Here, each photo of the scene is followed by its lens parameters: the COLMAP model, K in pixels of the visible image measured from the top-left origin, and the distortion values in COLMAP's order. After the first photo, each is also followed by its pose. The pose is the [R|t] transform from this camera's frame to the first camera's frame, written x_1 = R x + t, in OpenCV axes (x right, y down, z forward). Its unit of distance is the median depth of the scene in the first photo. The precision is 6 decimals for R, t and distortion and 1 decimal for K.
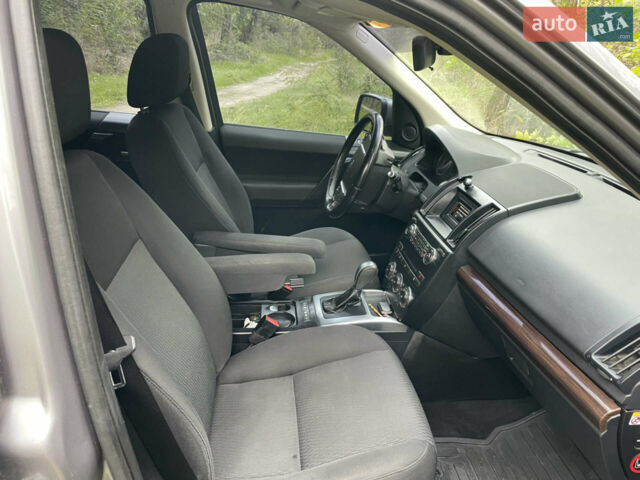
lens RADIAL K [[495.3, 0, 320.0], [0, 495.3, 240.0], [0, 0, 1]] dist [0.104142, -0.141813]
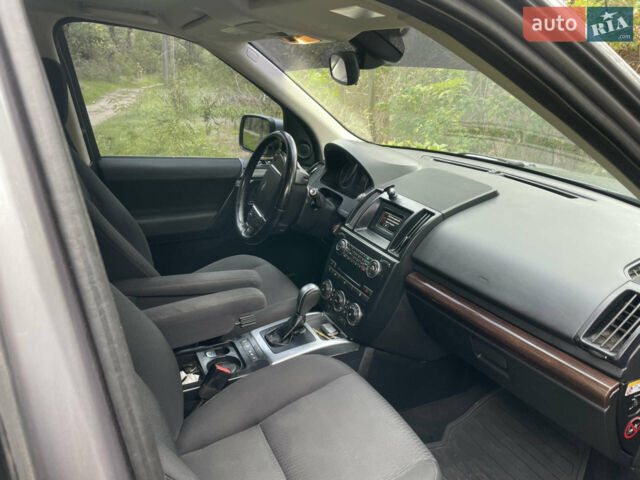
lens RADIAL K [[495.3, 0, 320.0], [0, 495.3, 240.0], [0, 0, 1]] dist [0.104142, -0.141813]
pose [[0.947964, -0.135910, 0.287912, -0.147103], [0.147289, 0.988927, -0.018128, -0.020940], [-0.282260, 0.059591, 0.957485, 0.075725]]
